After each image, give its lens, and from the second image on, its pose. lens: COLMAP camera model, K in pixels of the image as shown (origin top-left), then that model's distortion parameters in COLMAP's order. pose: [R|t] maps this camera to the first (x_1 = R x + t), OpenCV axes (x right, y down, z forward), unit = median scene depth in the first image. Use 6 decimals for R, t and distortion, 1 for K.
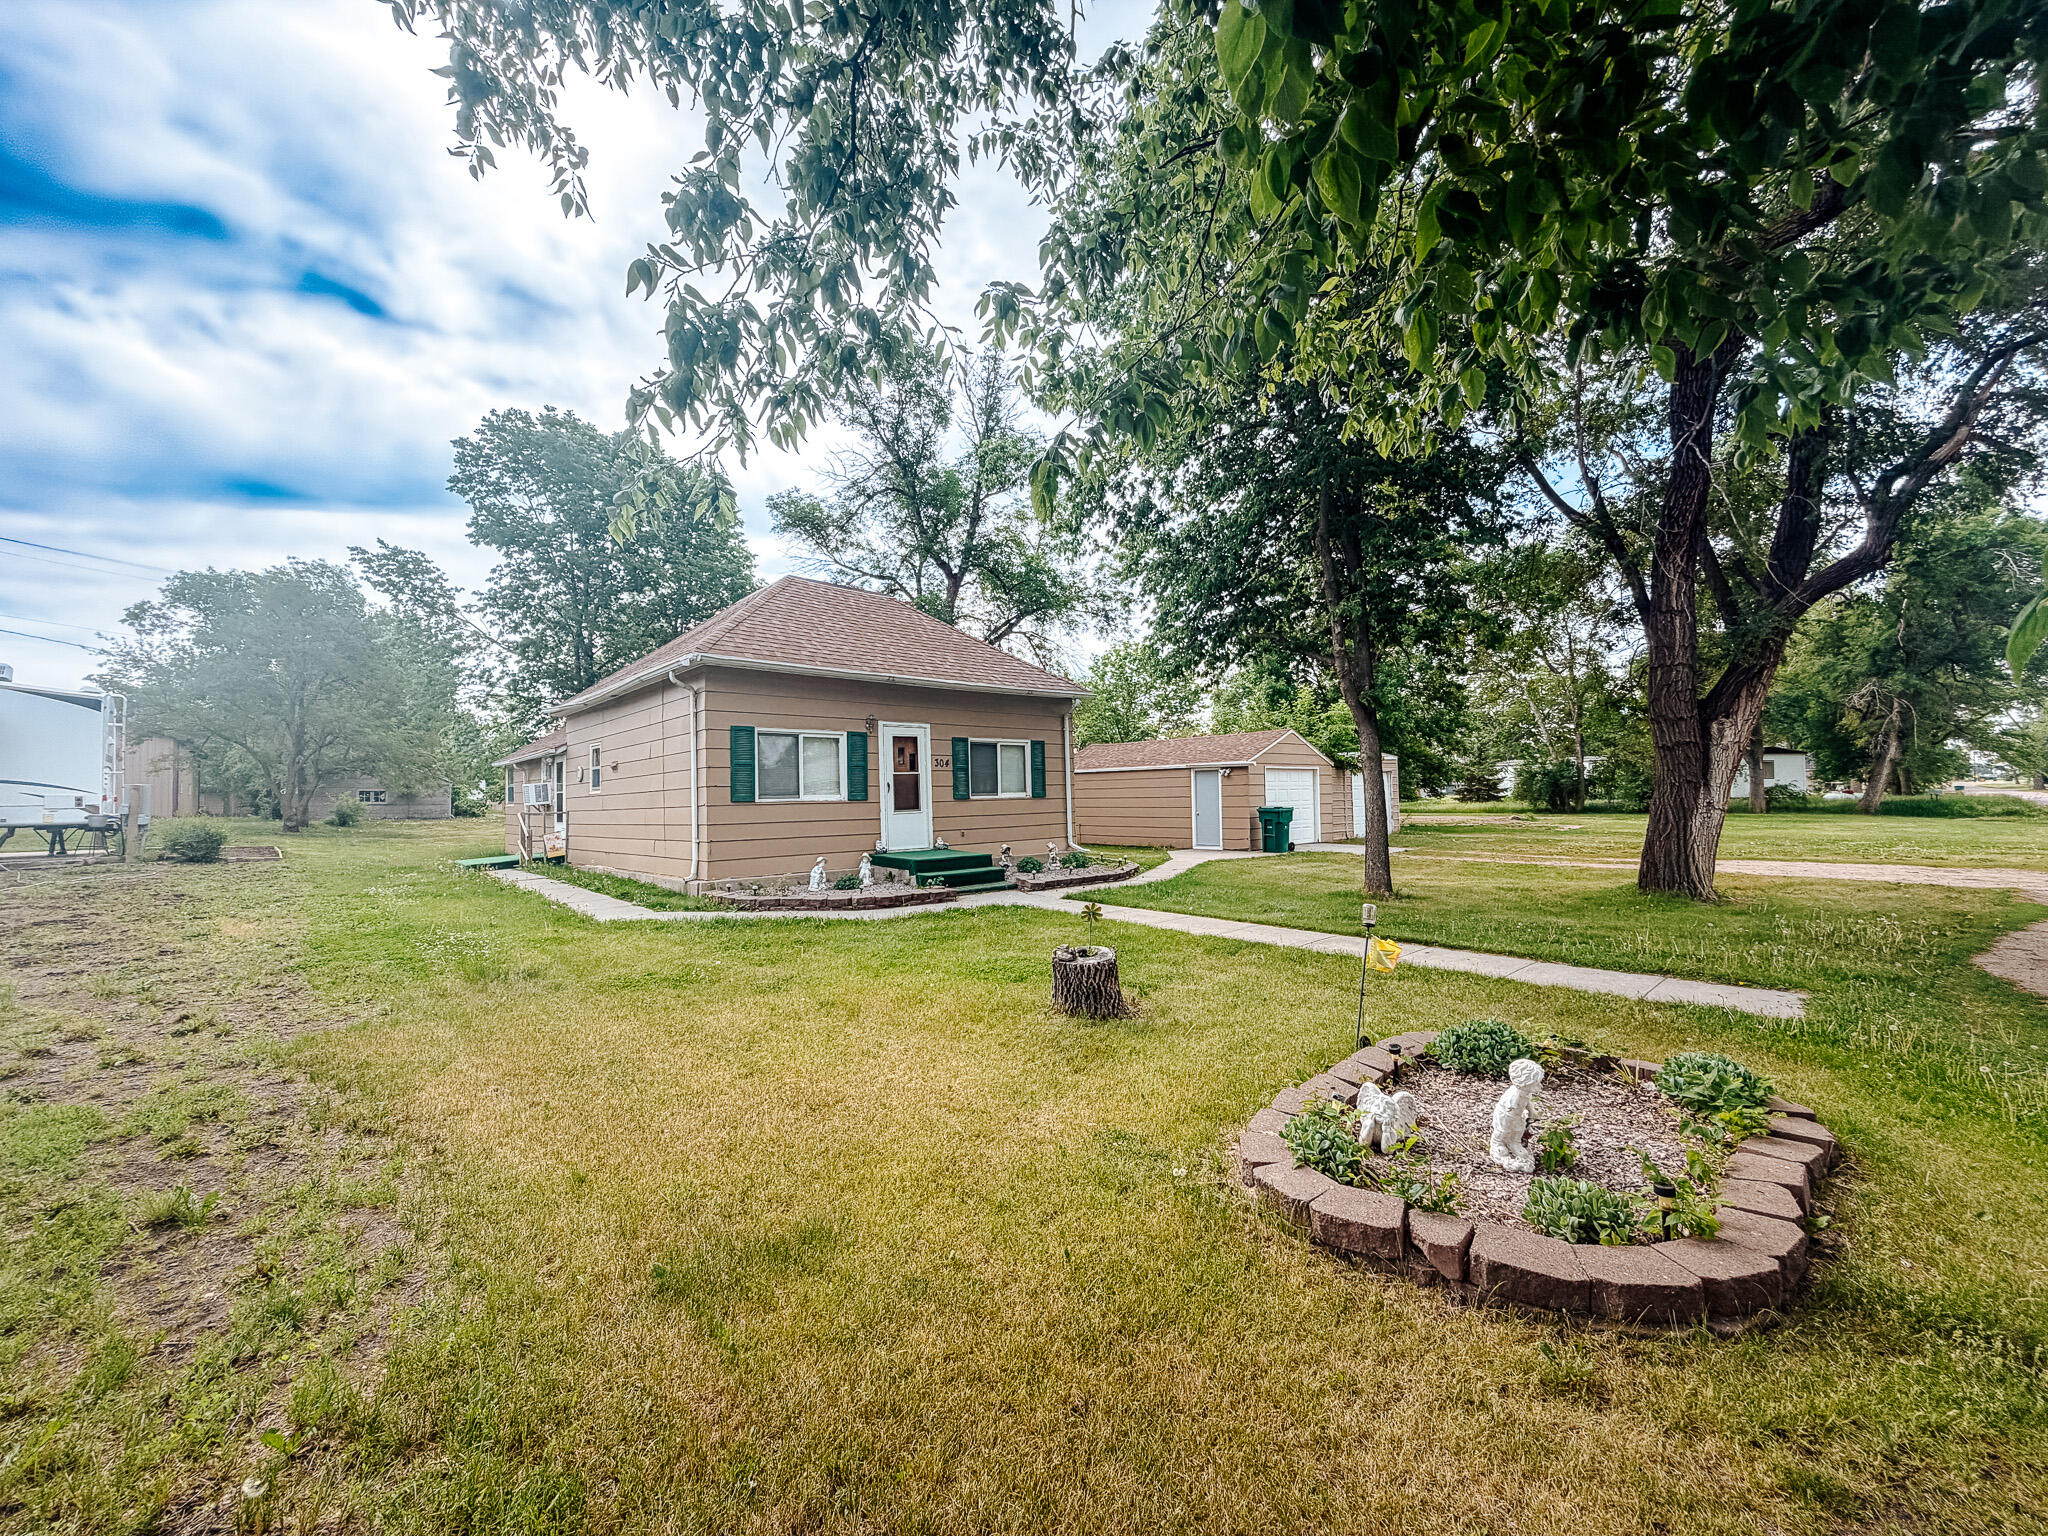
lens RADIAL K [[820.3, 0, 1022.1], [0, 820.3, 767.7], [0, 0, 1]] dist [-0.001887, 0.000651]
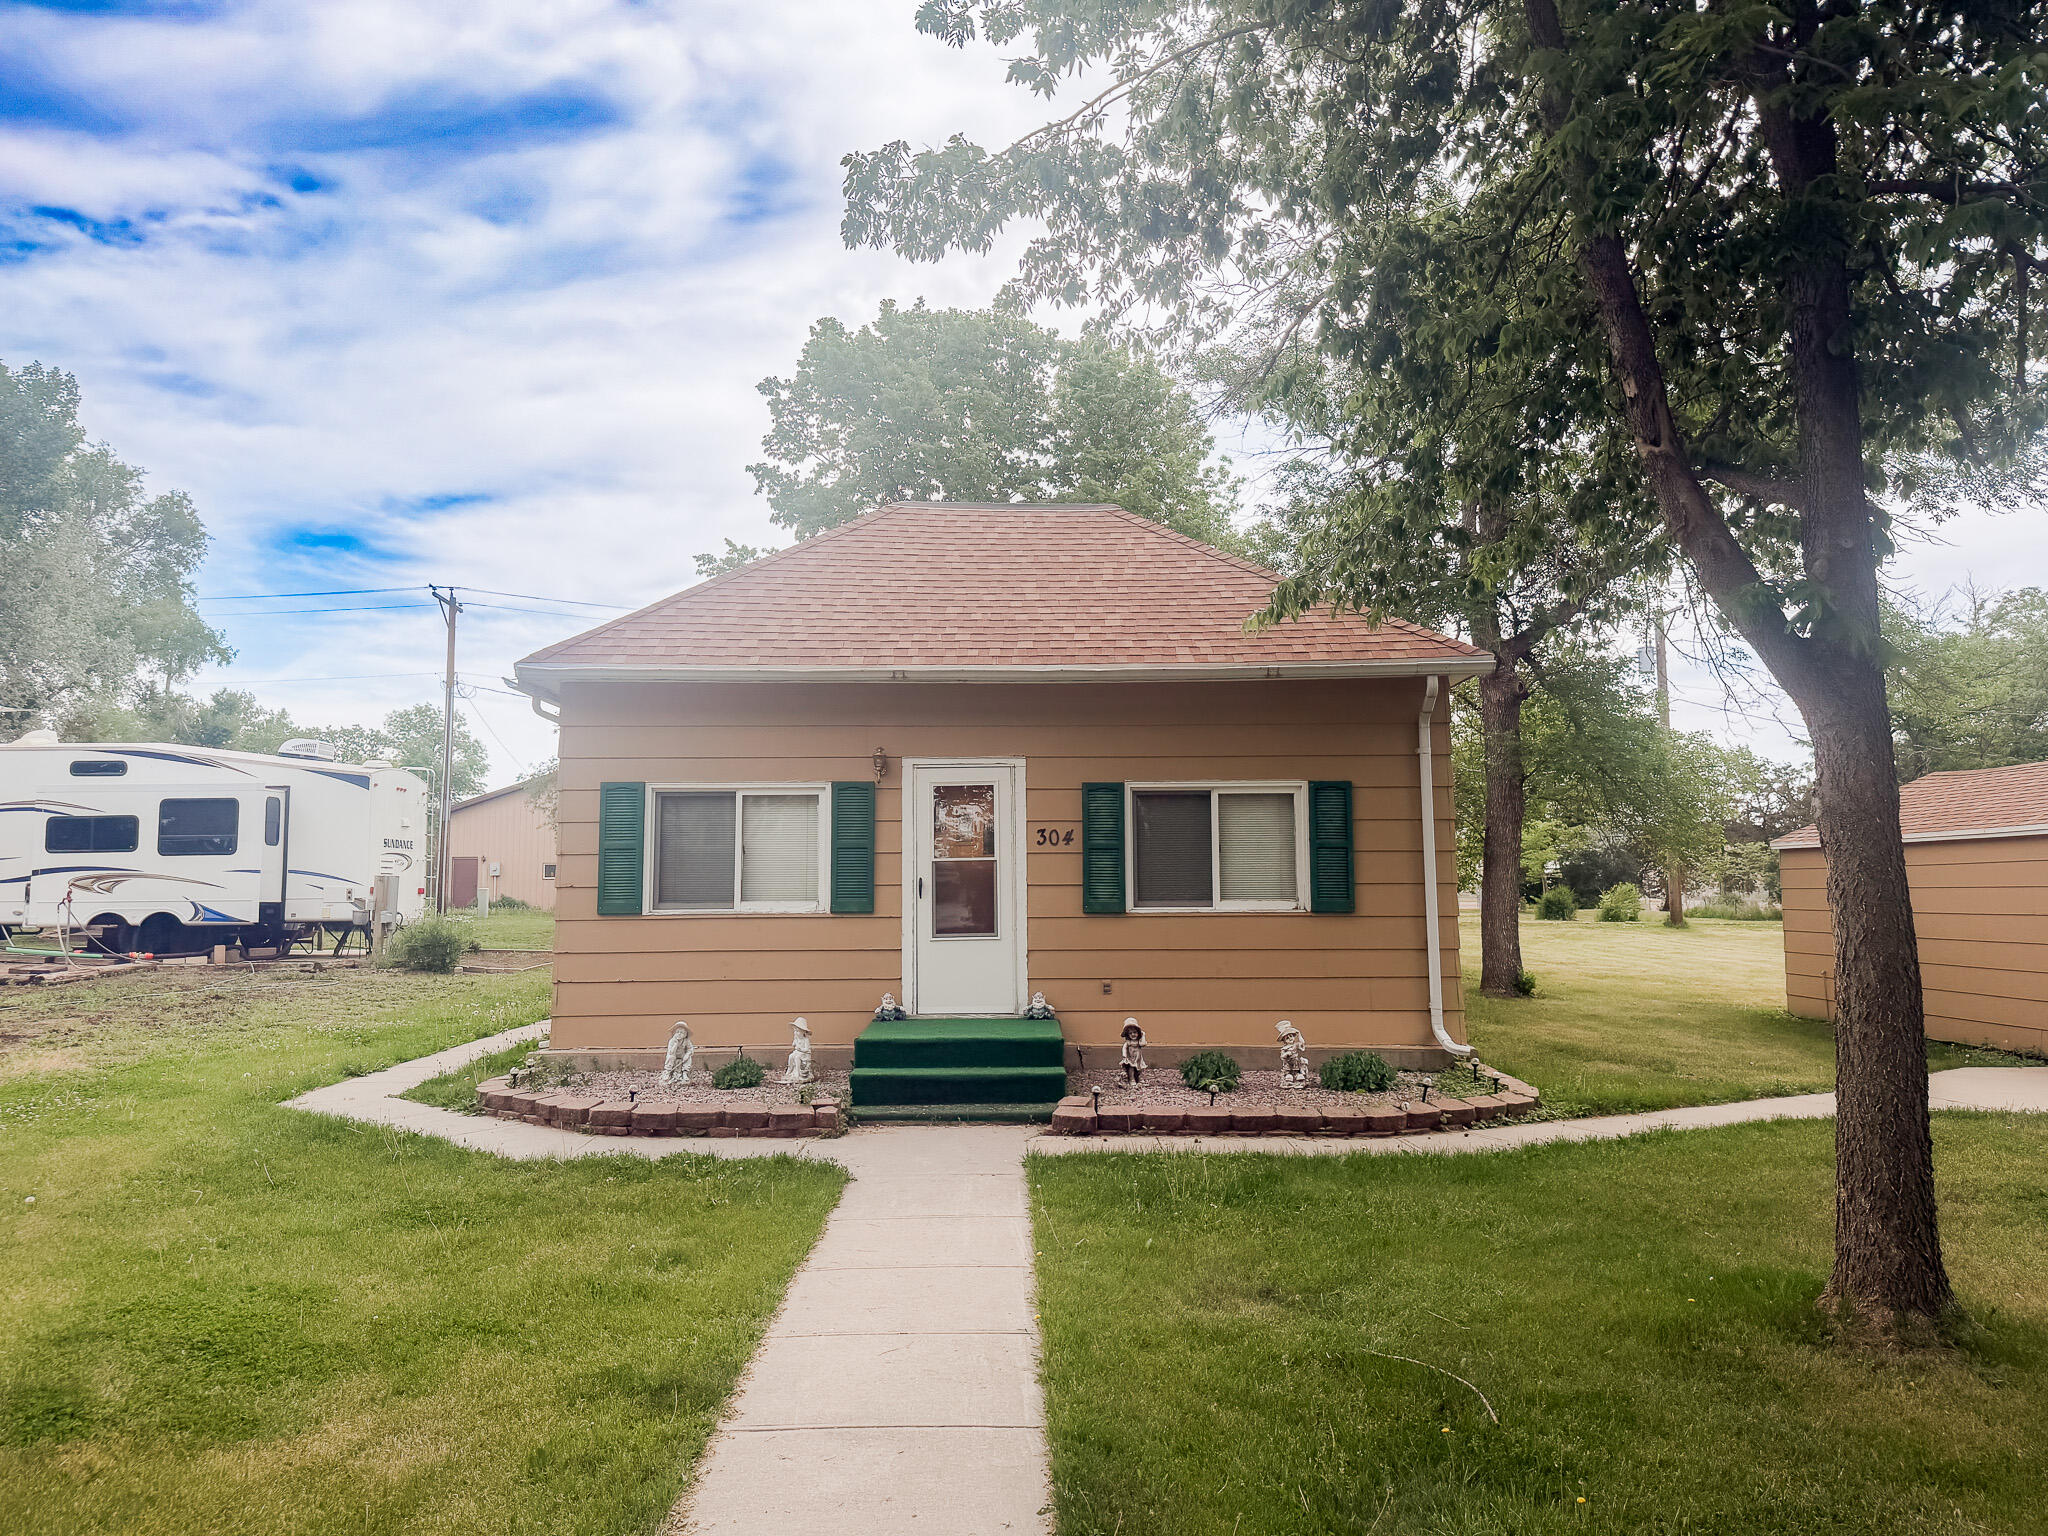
lens RADIAL K [[1438.0, 0, 1023.9], [0, 1438.0, 764.1], [0, 0, 1]] dist [0.012480, 0.000184]
pose [[0.755625, -0.047277, -0.653296, 0.452699], [0.015179, 0.998388, -0.054693, -0.002750], [0.654828, 0.031411, 0.755125, 0.366128]]
